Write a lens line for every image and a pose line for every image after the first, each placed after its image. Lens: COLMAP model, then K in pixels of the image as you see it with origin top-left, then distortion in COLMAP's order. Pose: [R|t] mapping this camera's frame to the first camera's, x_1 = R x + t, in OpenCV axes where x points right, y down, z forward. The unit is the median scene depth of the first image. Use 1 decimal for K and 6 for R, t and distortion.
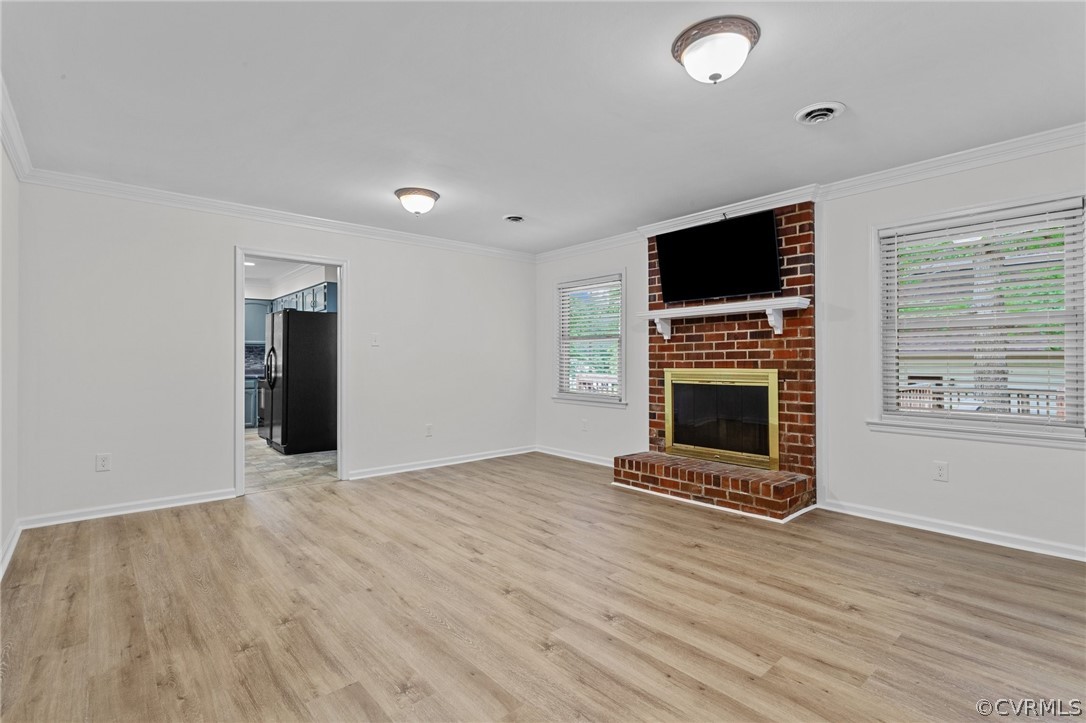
lens RADIAL K [[509.5, 0, 547.1], [0, 509.5, 358.2], [0, 0, 1]] dist [-0.000244, 0.000252]
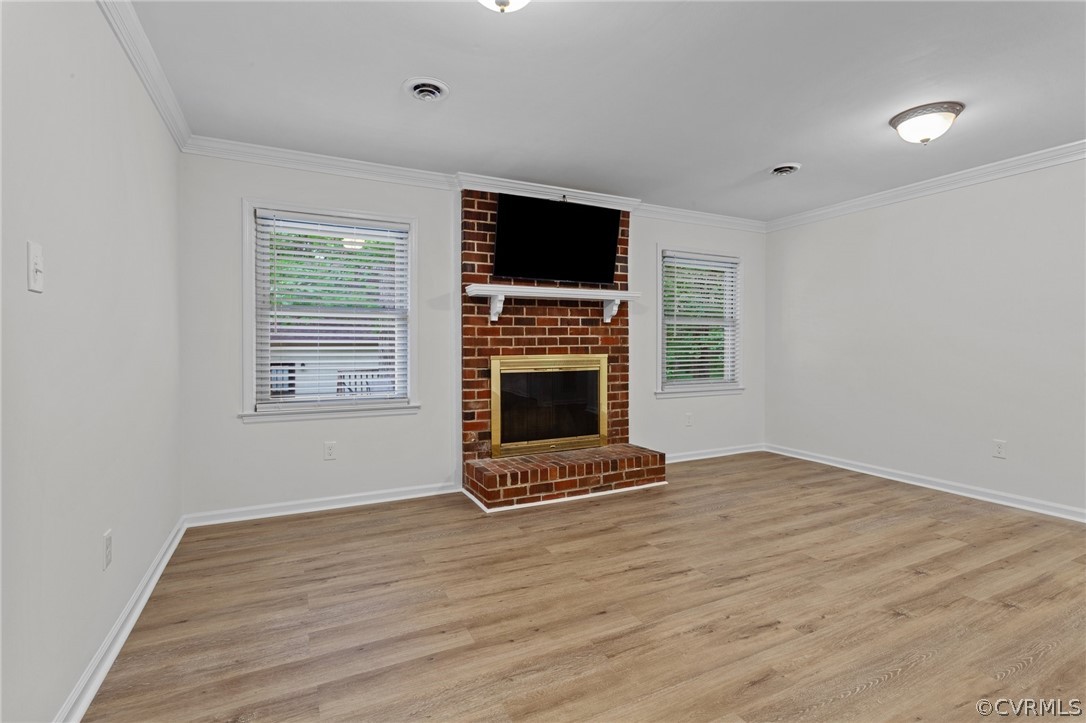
lens RADIAL K [[509.5, 0, 547.1], [0, 509.5, 358.2], [0, 0, 1]] dist [-0.000244, 0.000252]
pose [[0.259099, -0.020313, 0.965637, -0.635317], [-0.002160, 0.999764, 0.021611, 0.006464], [-0.965848, -0.007685, 0.258994, 0.819054]]
